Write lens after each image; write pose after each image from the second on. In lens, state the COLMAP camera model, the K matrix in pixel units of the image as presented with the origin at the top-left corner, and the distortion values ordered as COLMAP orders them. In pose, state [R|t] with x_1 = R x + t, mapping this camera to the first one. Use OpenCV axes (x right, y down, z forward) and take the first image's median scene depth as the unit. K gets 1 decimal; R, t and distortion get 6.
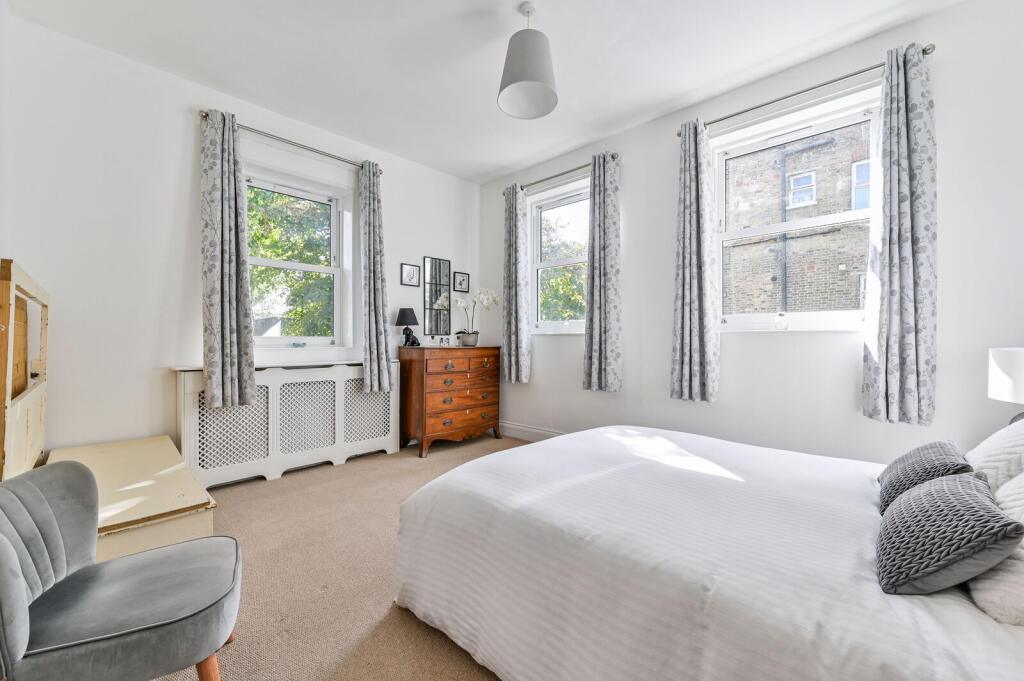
lens RADIAL K [[403.9, 0, 512.9], [0, 403.9, 341.9], [0, 0, 1]] dist [-0.000386, 0.000063]
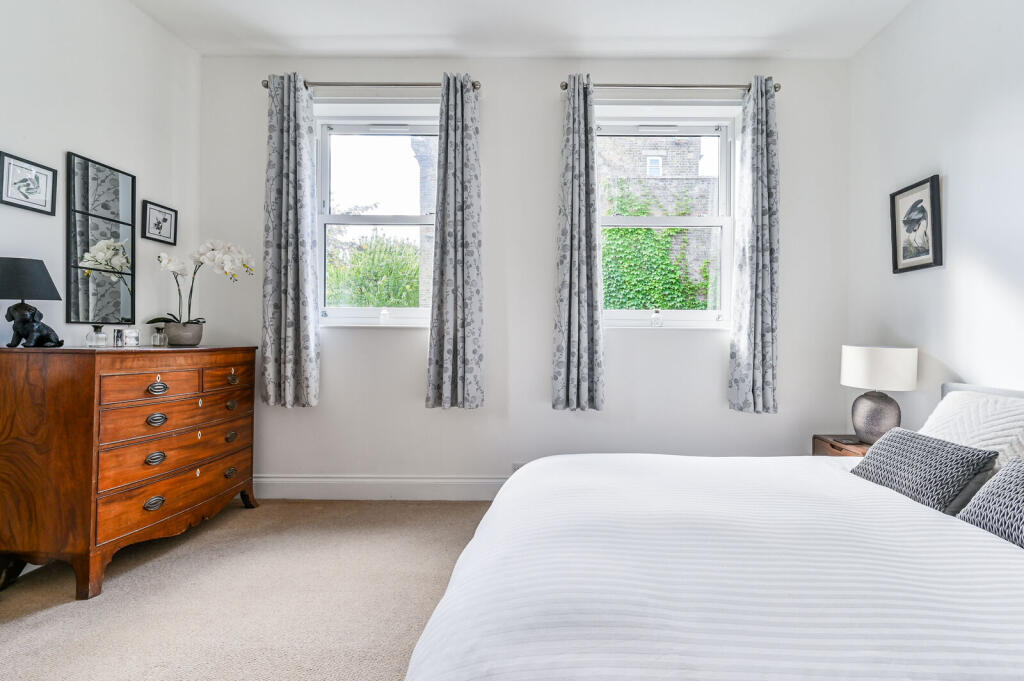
lens RADIAL K [[442.3, 0, 511.5], [0, 442.3, 337.9], [0, 0, 1]] dist [0.000474, 0.000179]
pose [[0.734292, 0.004859, 0.678816, -0.237202], [-0.002975, 0.999988, -0.003940, 0.000449], [-0.678827, 0.000874, 0.734298, 0.359373]]
